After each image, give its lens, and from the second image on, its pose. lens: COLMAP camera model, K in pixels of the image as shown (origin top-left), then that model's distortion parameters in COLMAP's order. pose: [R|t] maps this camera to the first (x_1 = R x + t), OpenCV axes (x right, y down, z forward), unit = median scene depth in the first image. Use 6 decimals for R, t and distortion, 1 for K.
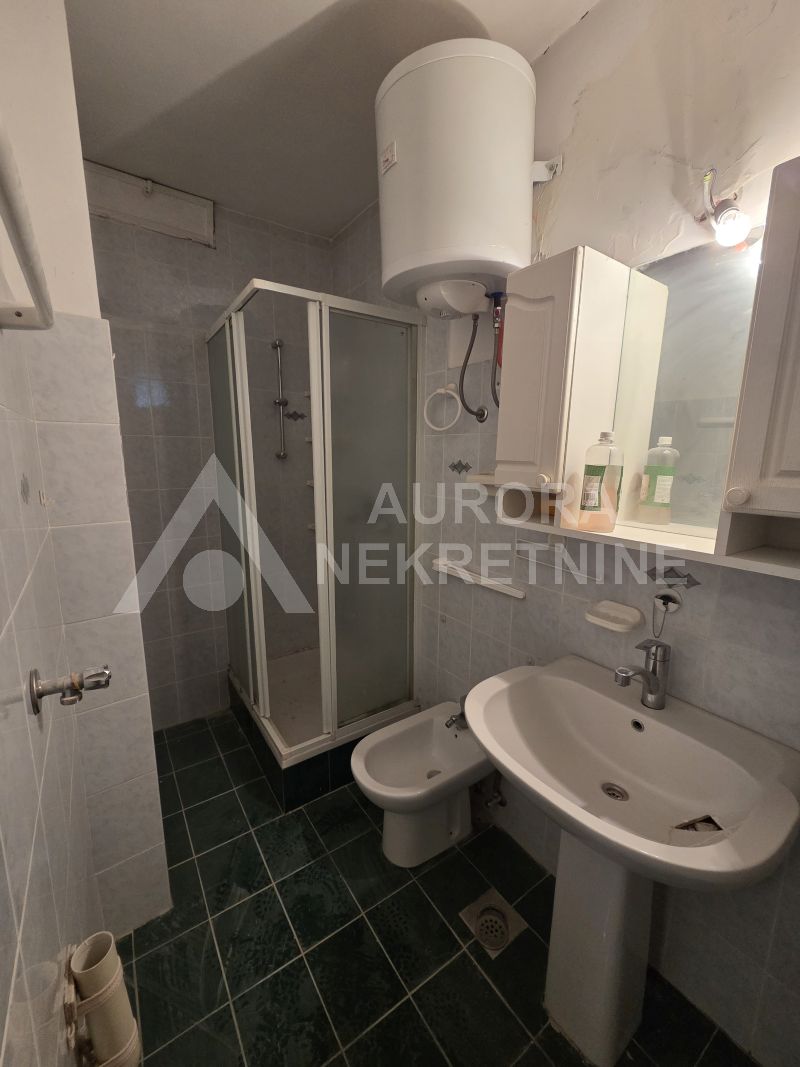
lens RADIAL K [[439.0, 0, 398.7], [0, 439.0, 537.0], [0, 0, 1]] dist [0.003325, -0.000124]
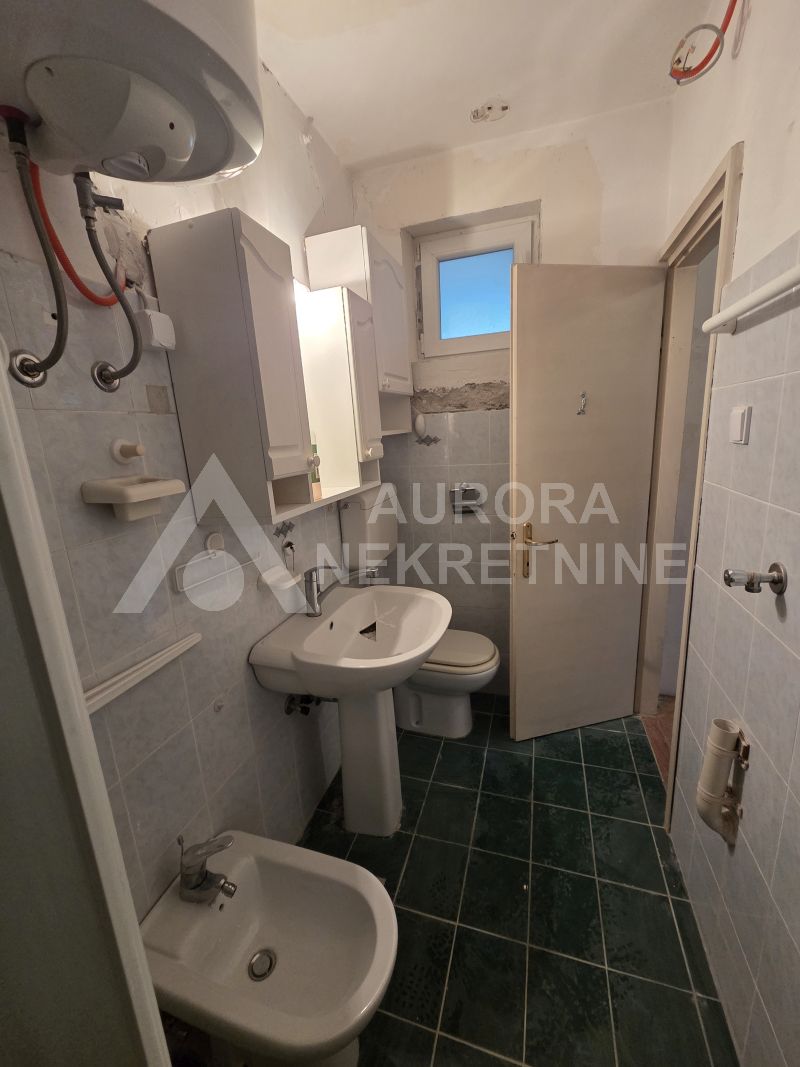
lens RADIAL K [[439.0, 0, 396.6], [0, 439.0, 529.5], [0, 0, 1]] dist [0.003325, -0.000124]
pose [[-0.607371, -0.150769, 0.779980, -0.576606], [0.198977, 0.921658, 0.333098, -0.258713], [-0.769096, 0.357512, -0.529789, 1.307306]]
